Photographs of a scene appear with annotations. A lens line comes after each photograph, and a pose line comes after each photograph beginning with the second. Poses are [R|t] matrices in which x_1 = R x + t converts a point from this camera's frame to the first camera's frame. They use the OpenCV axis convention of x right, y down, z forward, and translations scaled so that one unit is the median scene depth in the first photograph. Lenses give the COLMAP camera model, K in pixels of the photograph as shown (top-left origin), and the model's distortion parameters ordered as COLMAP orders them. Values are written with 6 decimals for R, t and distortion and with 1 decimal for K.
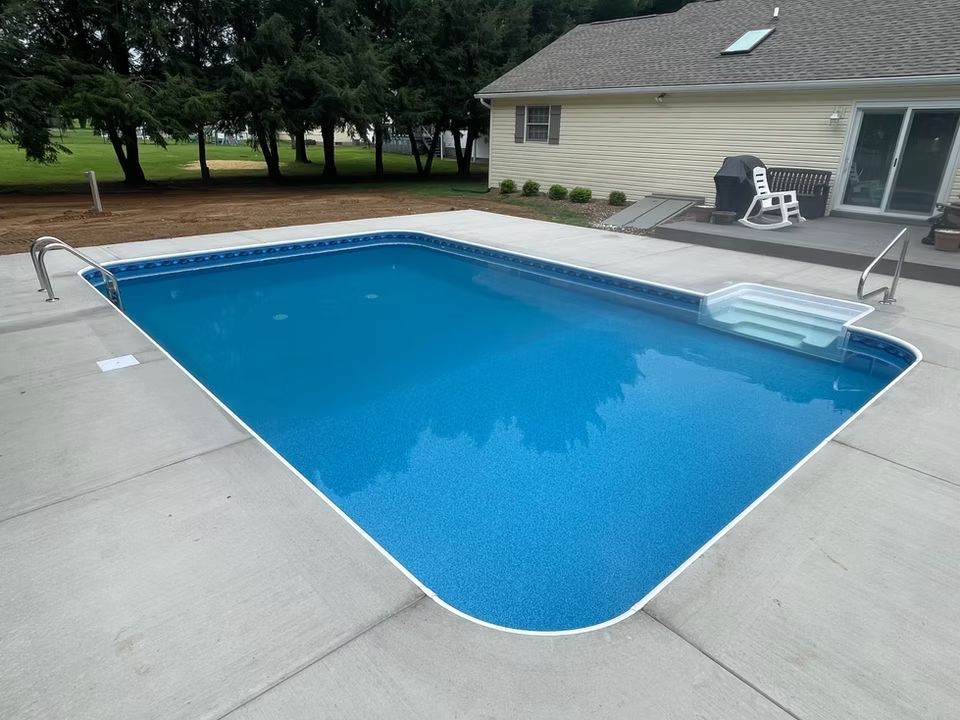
lens RADIAL K [[612.8, 0, 479.6], [0, 612.8, 375.8], [0, 0, 1]] dist [0.001327, 0.002346]
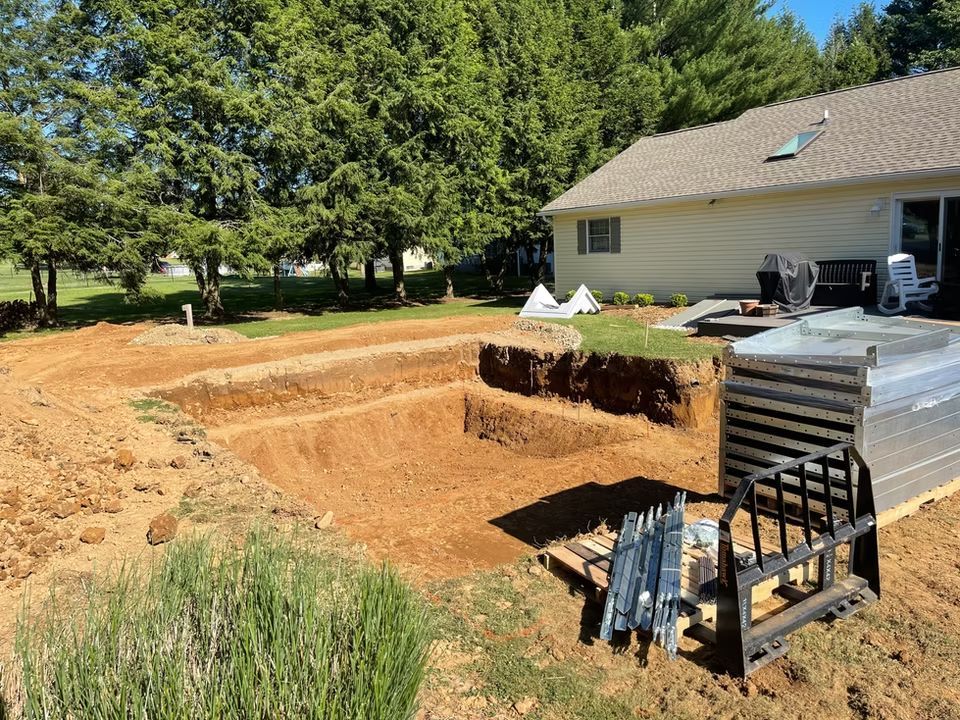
lens RADIAL K [[719.9, 0, 476.7], [0, 719.9, 360.6], [0, 0, 1]] dist [0.136950, -0.140088]
pose [[0.990615, -0.048838, -0.127661, 0.047868], [0.019436, 0.974828, -0.222110, 0.064418], [0.135295, 0.217544, 0.966628, -0.172386]]
